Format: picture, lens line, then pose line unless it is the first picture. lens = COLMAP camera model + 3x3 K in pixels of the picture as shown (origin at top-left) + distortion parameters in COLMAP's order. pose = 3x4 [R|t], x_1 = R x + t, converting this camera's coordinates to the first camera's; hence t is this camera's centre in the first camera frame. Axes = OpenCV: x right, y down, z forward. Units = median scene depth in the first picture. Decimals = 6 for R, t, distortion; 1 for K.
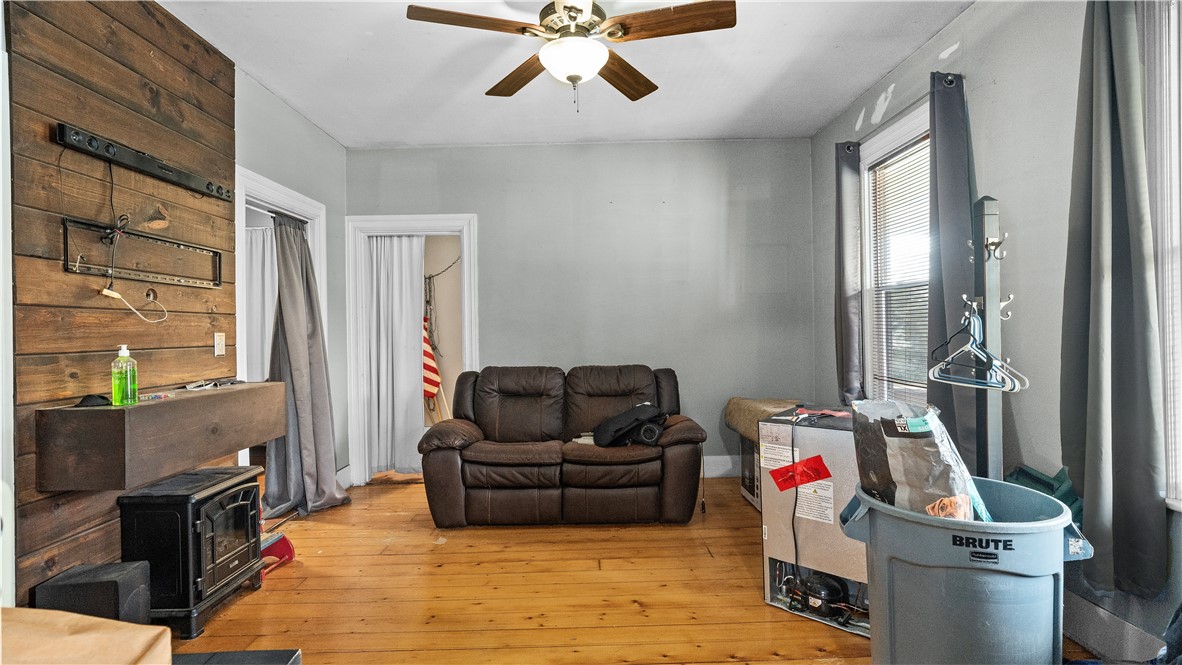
lens RADIAL K [[554.8, 0, 592.0], [0, 554.8, 330.1], [0, 0, 1]] dist [-0.010128, 0.000802]
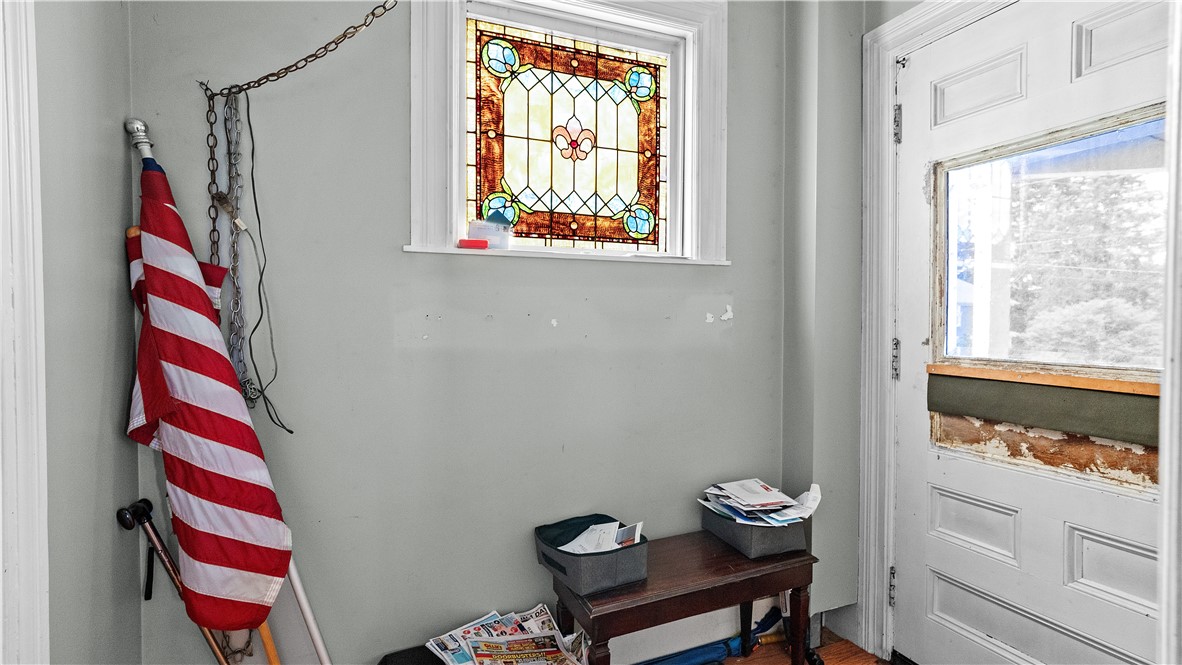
lens RADIAL K [[554.8, 0, 591.6], [0, 554.8, 329.6], [0, 0, 1]] dist [-0.010128, 0.000802]
pose [[0.926162, 0.006736, 0.377066, -0.246764], [-0.010824, 0.999903, 0.008724, 0.000967], [-0.376971, -0.012161, 0.926145, 0.748498]]
